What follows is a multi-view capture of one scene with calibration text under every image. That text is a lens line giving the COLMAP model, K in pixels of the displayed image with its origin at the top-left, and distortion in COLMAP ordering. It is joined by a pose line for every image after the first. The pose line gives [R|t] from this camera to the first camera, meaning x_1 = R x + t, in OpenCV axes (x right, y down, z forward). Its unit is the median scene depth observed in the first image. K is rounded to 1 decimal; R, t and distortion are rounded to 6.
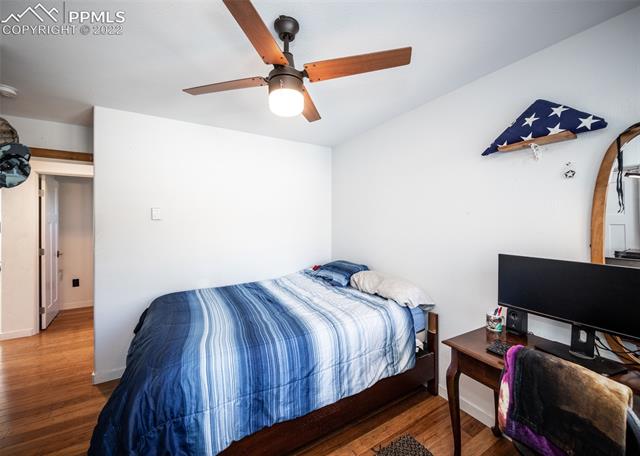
lens RADIAL K [[246.3, 0, 320.0], [0, 246.3, 228.0], [0, 0, 1]] dist [-0.000215, -0.000021]
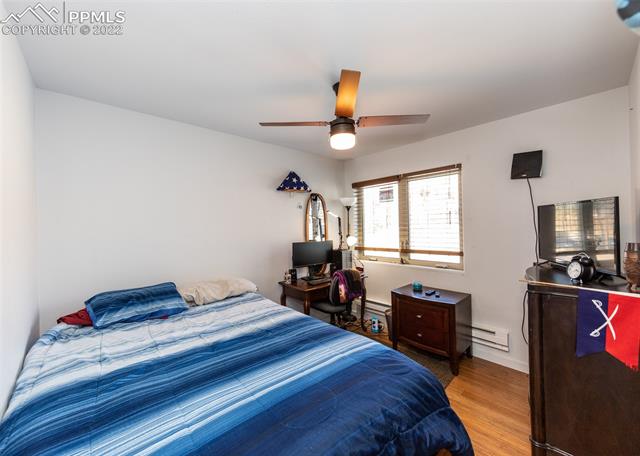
lens RADIAL K [[246.3, 0, 320.0], [0, 246.3, 228.0], [0, 0, 1]] dist [-0.000215, -0.000021]
pose [[-0.225395, -0.003917, 0.974260, -1.269300], [0.032593, 0.999402, 0.011558, -0.030997], [-0.973722, 0.034359, -0.225132, 1.234550]]
